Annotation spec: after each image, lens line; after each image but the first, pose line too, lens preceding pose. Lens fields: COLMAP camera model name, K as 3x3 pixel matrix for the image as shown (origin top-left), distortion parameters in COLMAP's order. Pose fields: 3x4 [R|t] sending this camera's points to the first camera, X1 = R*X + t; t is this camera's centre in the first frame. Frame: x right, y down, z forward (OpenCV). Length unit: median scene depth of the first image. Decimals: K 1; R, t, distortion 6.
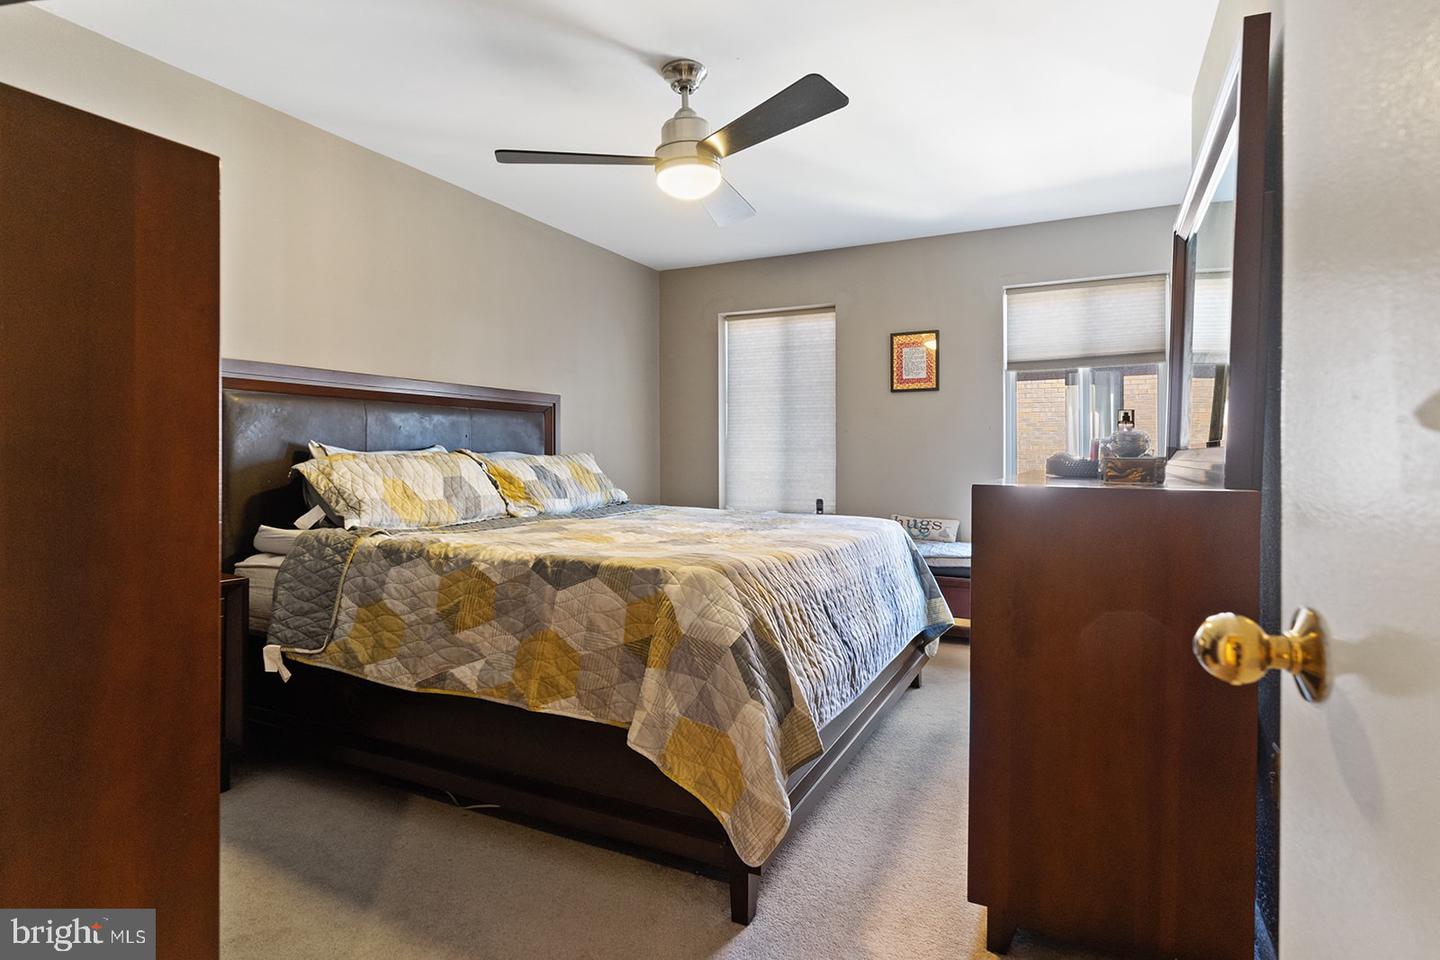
lens RADIAL K [[759.2, 0, 707.8], [0, 759.2, 458.7], [0, 0, 1]] dist [-0.008829, 0.002068]
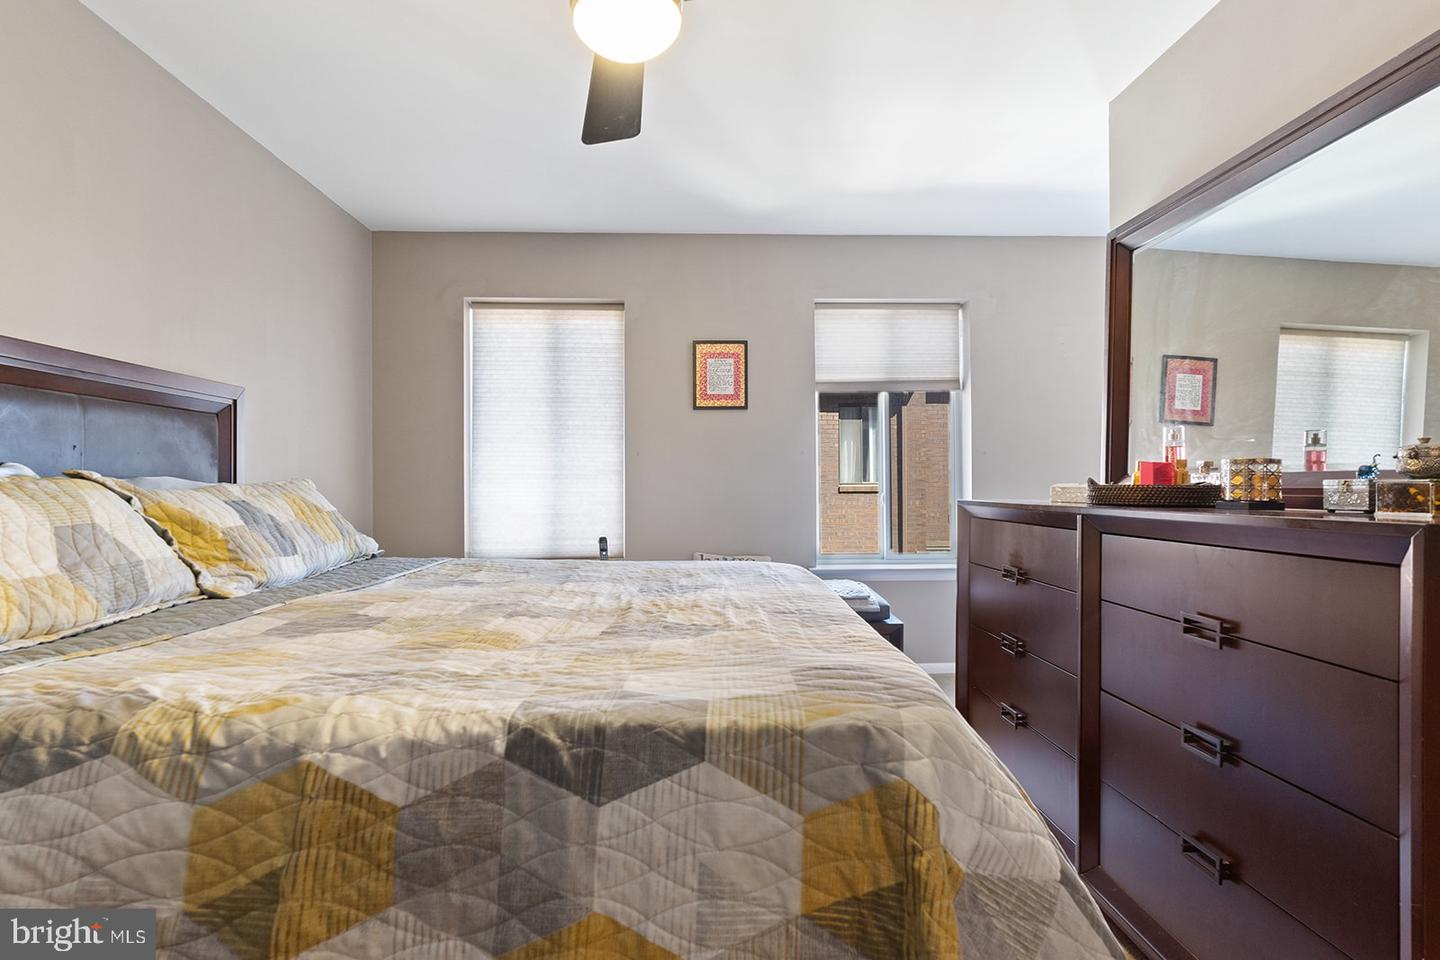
lens RADIAL K [[759.2, 0, 749.3], [0, 759.2, 478.2], [0, 0, 1]] dist [-0.008829, 0.002068]
pose [[0.871198, 0.001925, 0.490927, -0.199919], [0.004655, 0.999915, -0.012183, 0.001238], [-0.490909, 0.012899, 0.871115, 0.366718]]
